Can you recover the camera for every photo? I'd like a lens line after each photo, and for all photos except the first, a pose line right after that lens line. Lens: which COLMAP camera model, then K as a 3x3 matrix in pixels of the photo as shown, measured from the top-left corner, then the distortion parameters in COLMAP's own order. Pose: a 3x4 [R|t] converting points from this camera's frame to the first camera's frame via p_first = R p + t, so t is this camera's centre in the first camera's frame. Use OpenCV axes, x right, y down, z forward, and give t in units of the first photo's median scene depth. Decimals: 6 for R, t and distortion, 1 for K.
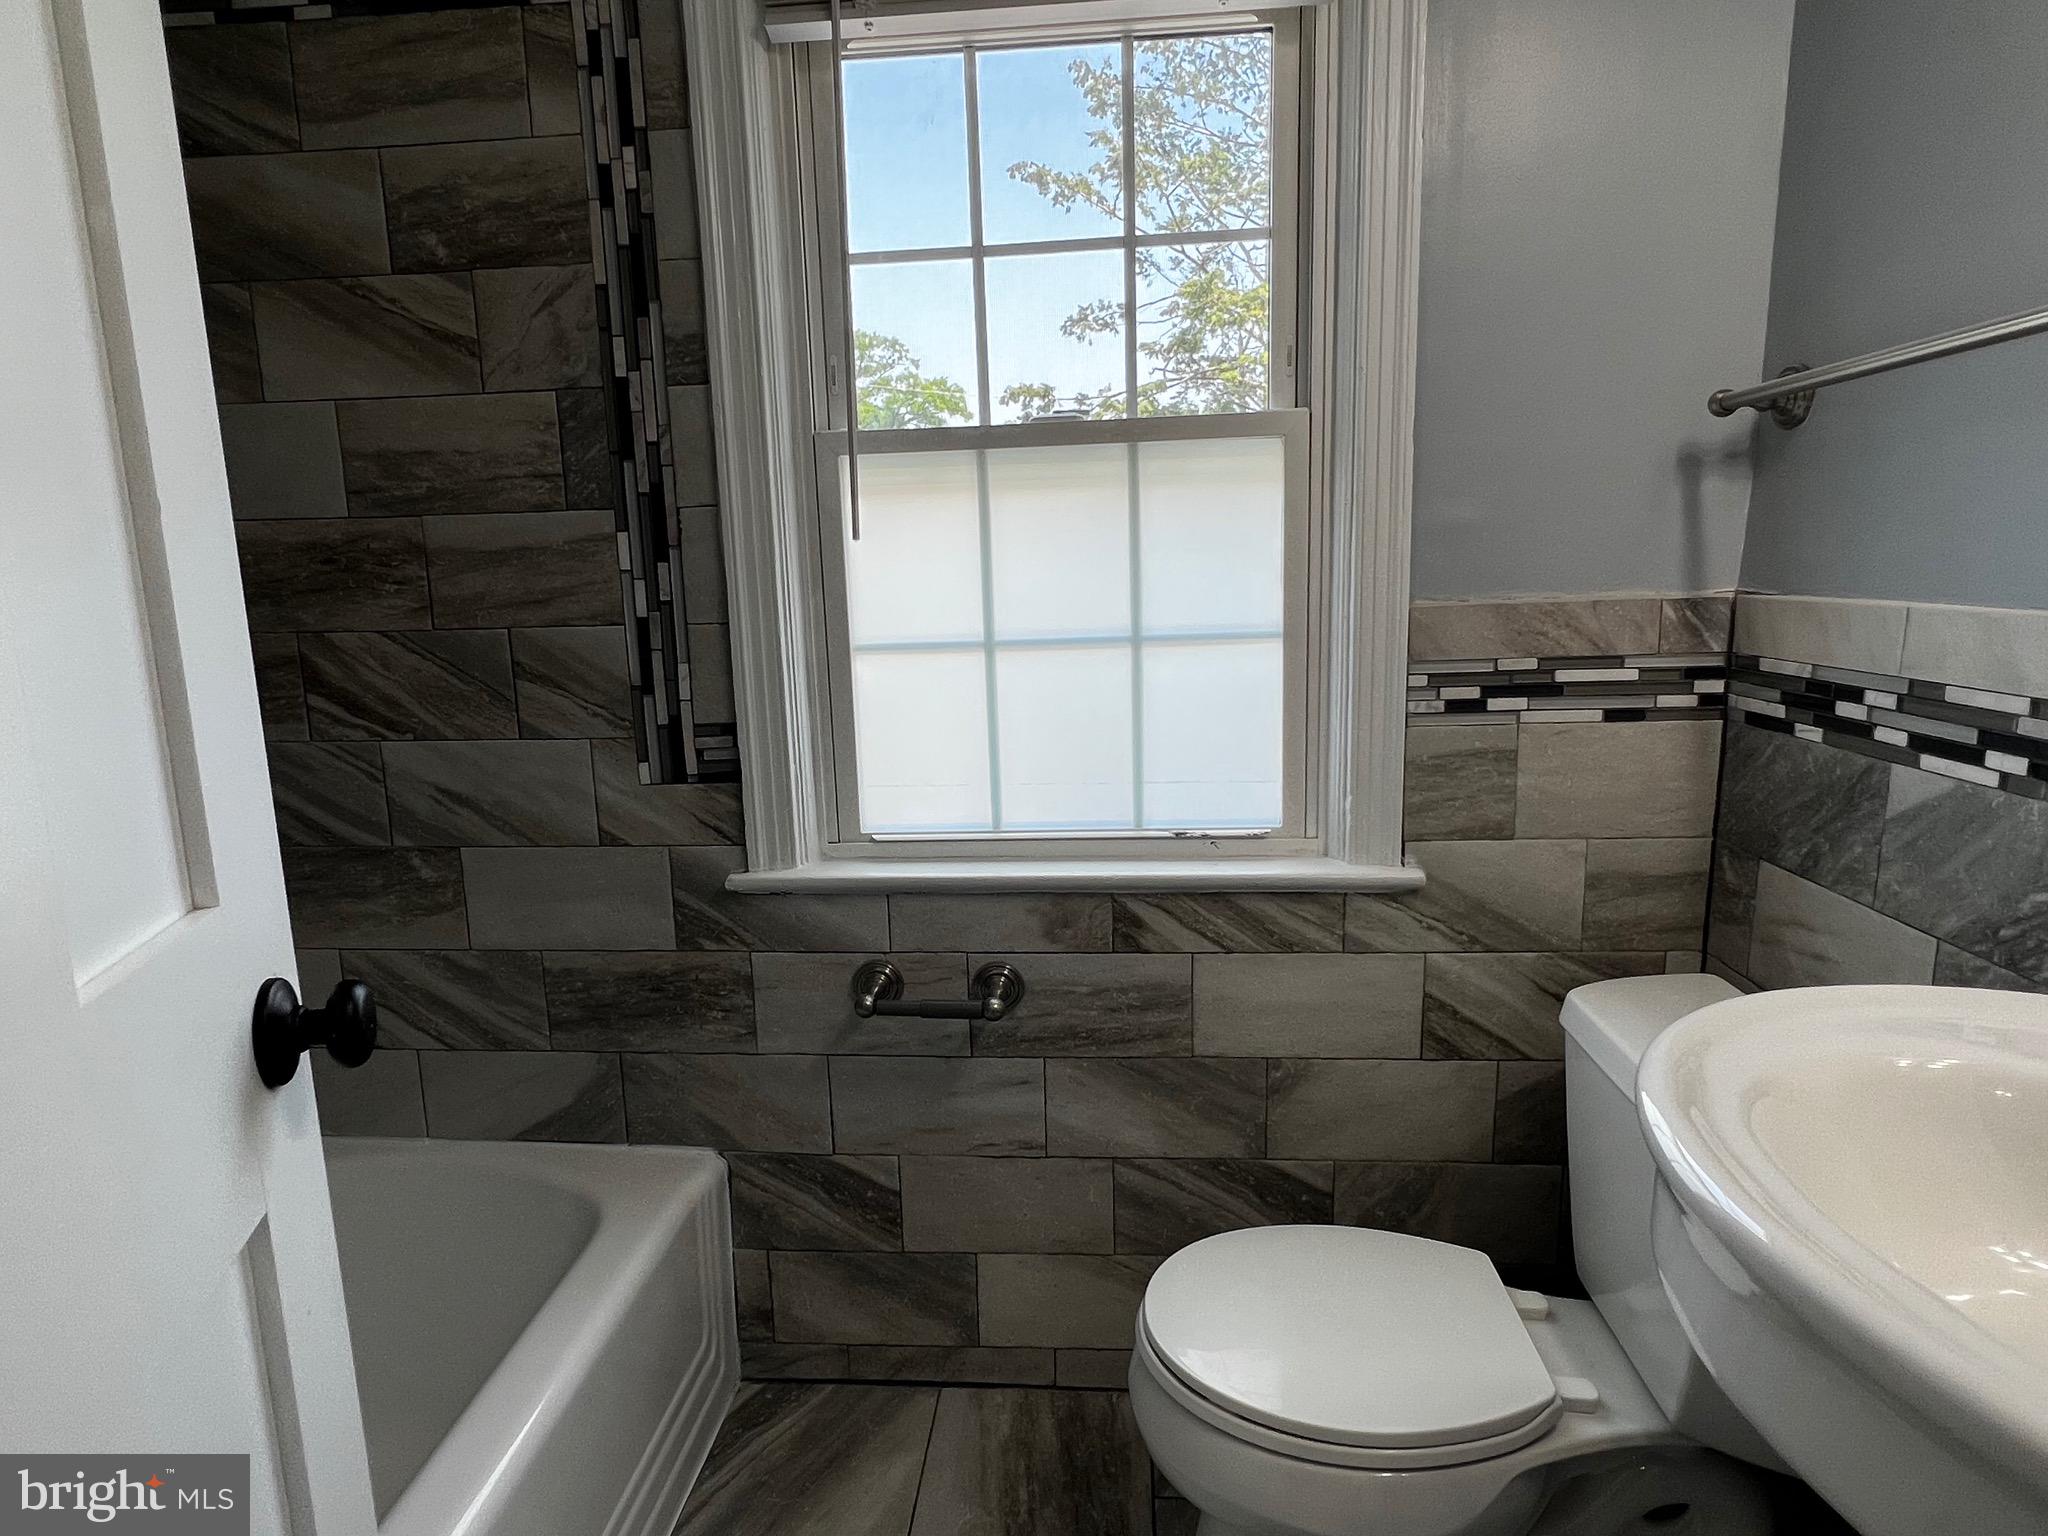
lens RADIAL K [[1212.2, 0, 1015.2], [0, 1212.2, 779.5], [0, 0, 1]] dist [-0.001226, -0.000342]
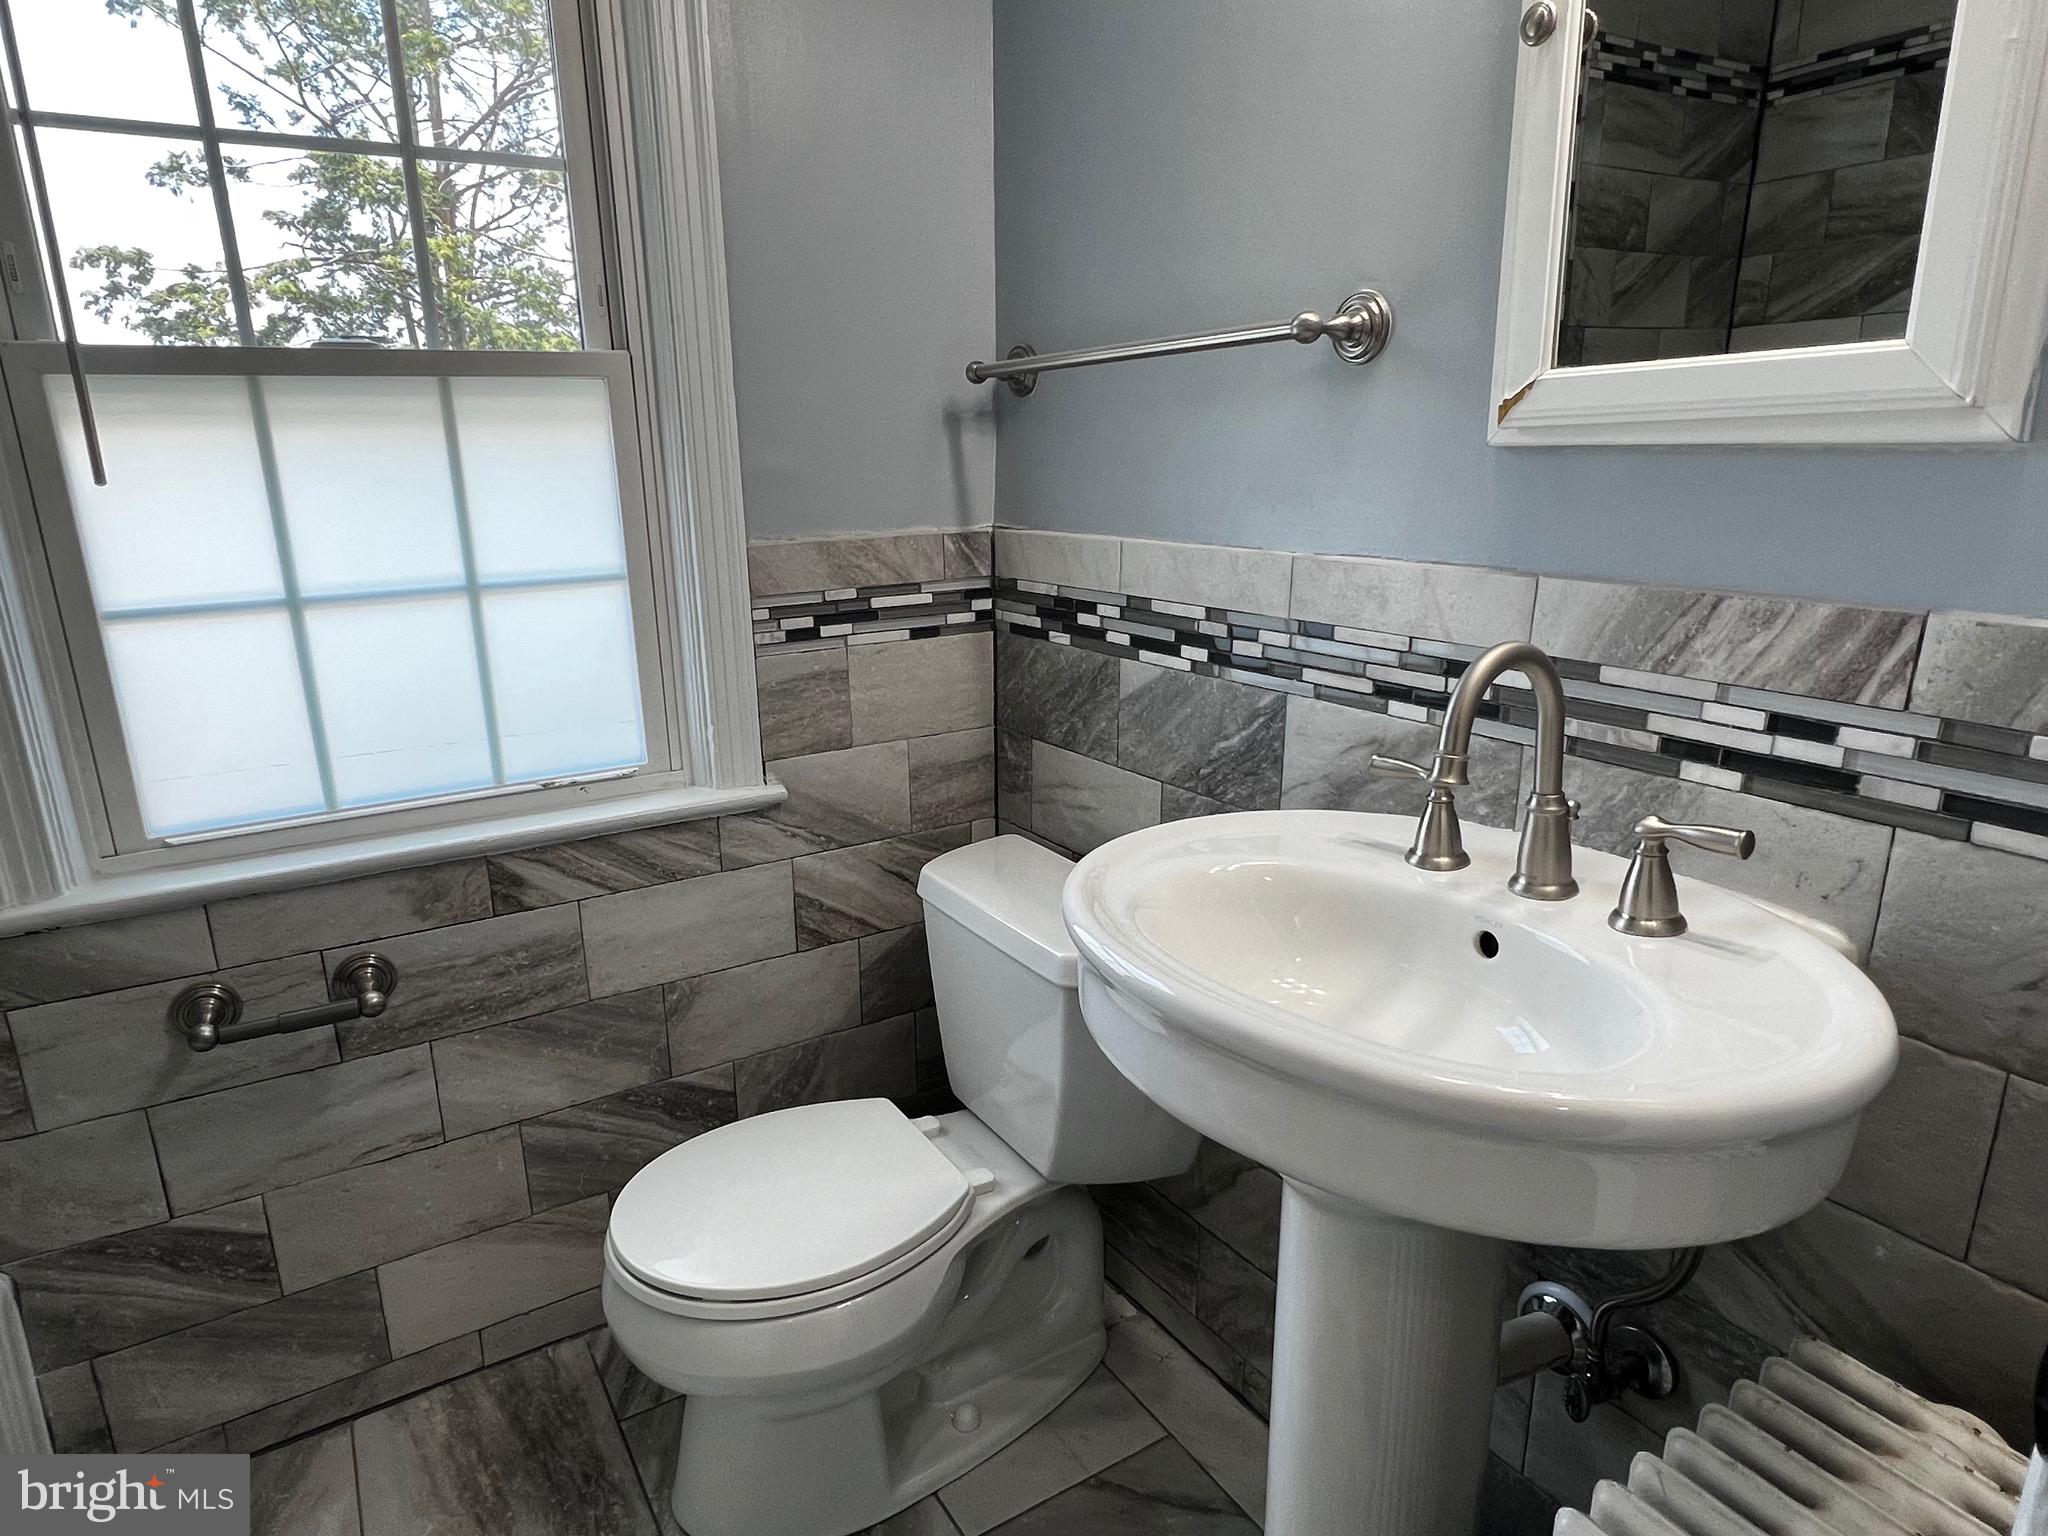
lens RADIAL K [[1212.2, 0, 1016.4], [0, 1212.2, 782.5], [0, 0, 1]] dist [-0.001226, -0.000342]
pose [[0.801284, -0.144467, 0.580580, -0.130526], [0.099251, 0.989060, 0.109130, -0.026473], [-0.589995, -0.029820, 0.806856, -0.019030]]
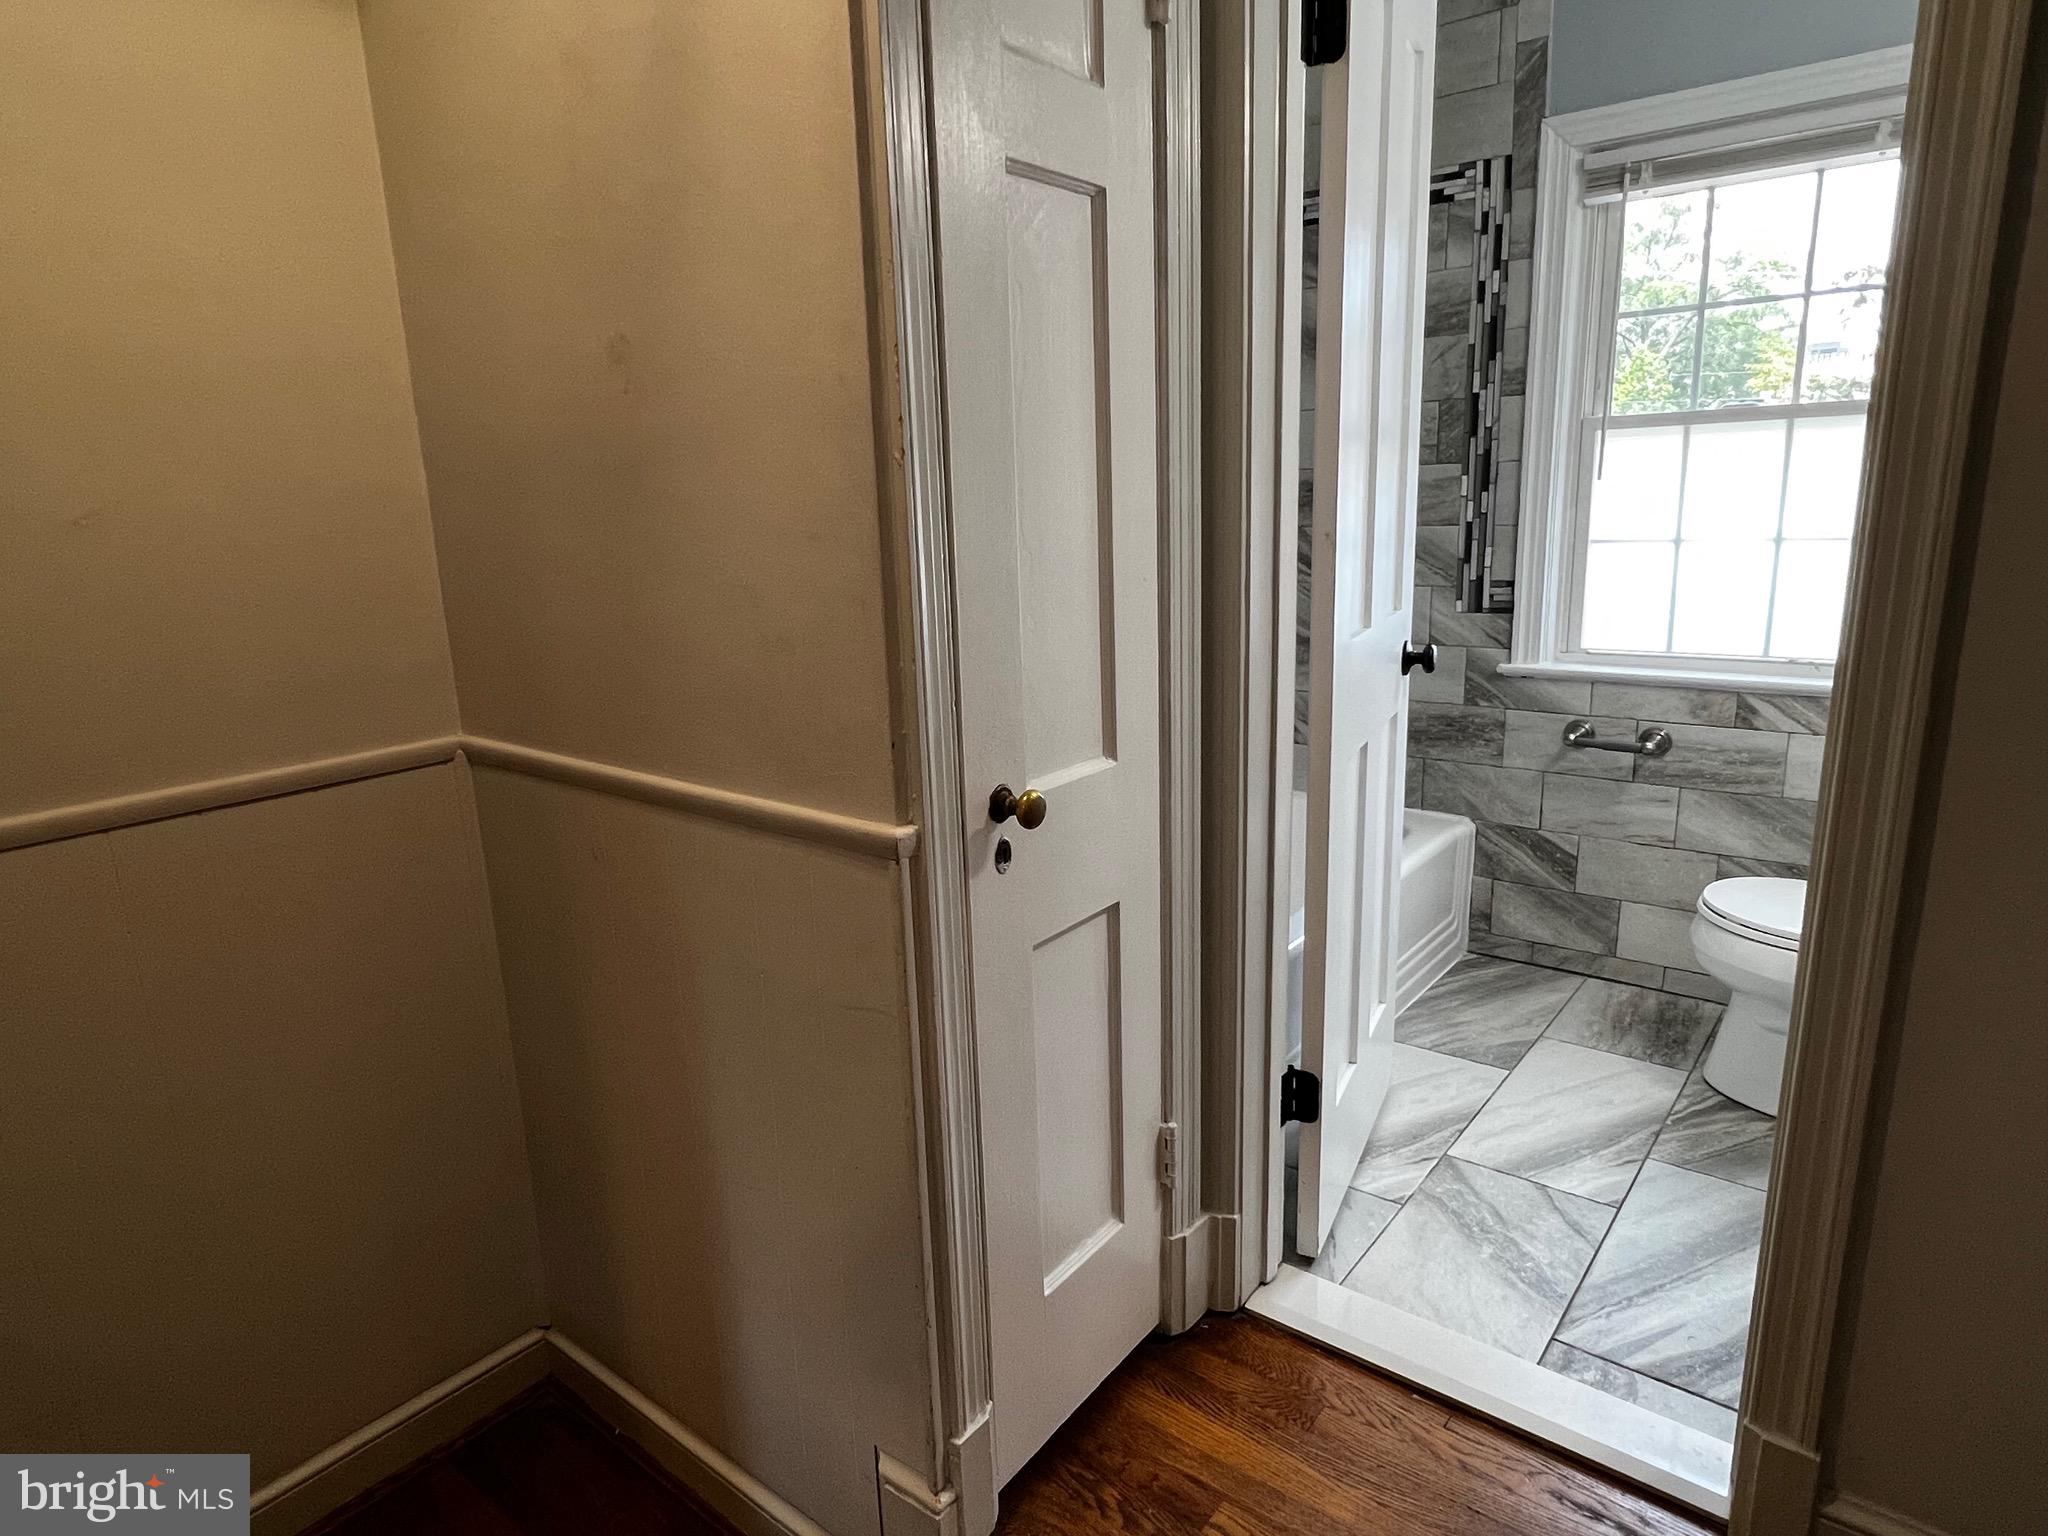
lens RADIAL K [[1212.2, 0, 1007.4], [0, 1212.2, 783.8], [0, 0, 1]] dist [-0.001226, -0.000342]
pose [[0.829639, 0.131075, -0.542695, 0.166574], [-0.088771, 0.990654, 0.103562, 0.135459], [0.551197, -0.037744, 0.833521, -0.955461]]
